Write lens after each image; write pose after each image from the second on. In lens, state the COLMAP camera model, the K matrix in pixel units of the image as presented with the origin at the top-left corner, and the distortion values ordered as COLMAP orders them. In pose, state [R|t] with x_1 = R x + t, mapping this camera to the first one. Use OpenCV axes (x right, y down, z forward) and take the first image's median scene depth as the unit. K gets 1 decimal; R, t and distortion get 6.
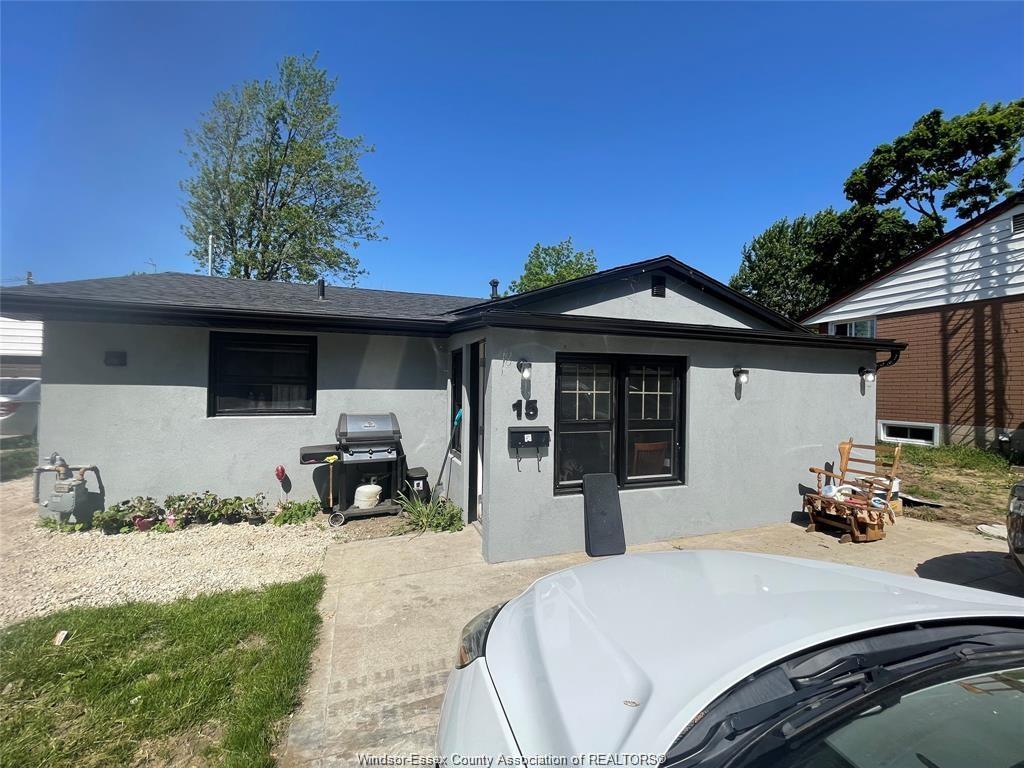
lens RADIAL K [[413.1, 0, 512.9], [0, 413.1, 386.3], [0, 0, 1]] dist [-0.000119, -0.000095]
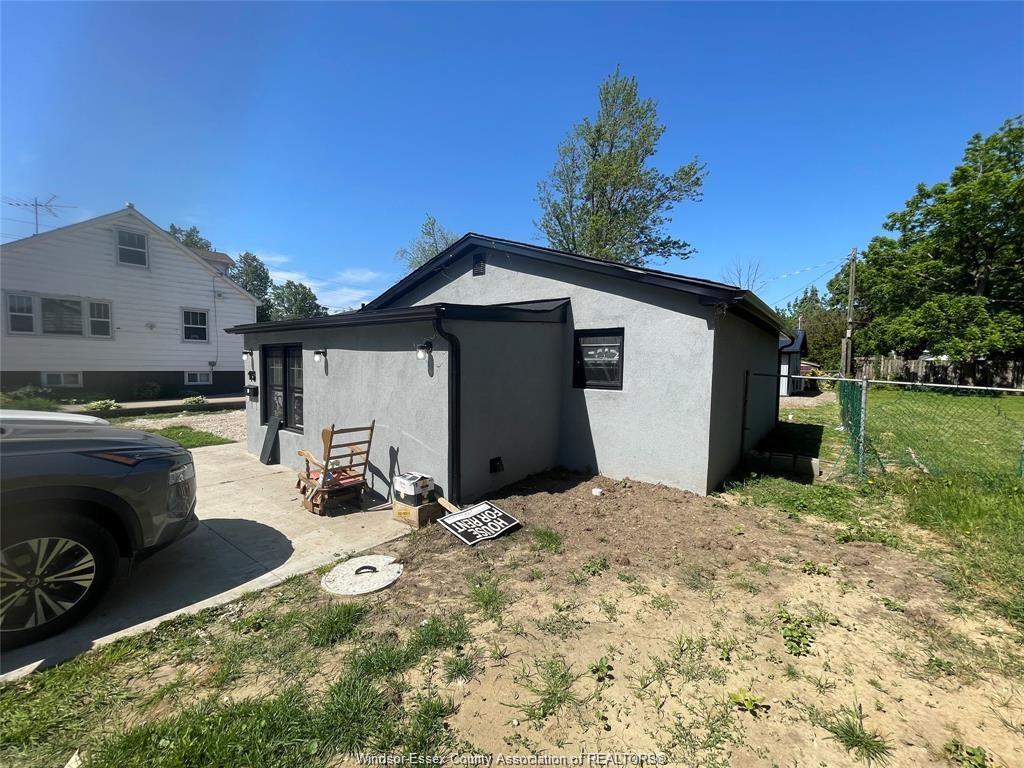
lens RADIAL K [[413.1, 0, 512.9], [0, 413.1, 386.3], [0, 0, 1]] dist [-0.000119, -0.000095]
pose [[0.560189, 0.043218, -0.827237, 1.239505], [-0.009463, 0.998907, 0.045778, 0.001680], [0.828311, -0.017816, 0.559985, 0.516045]]
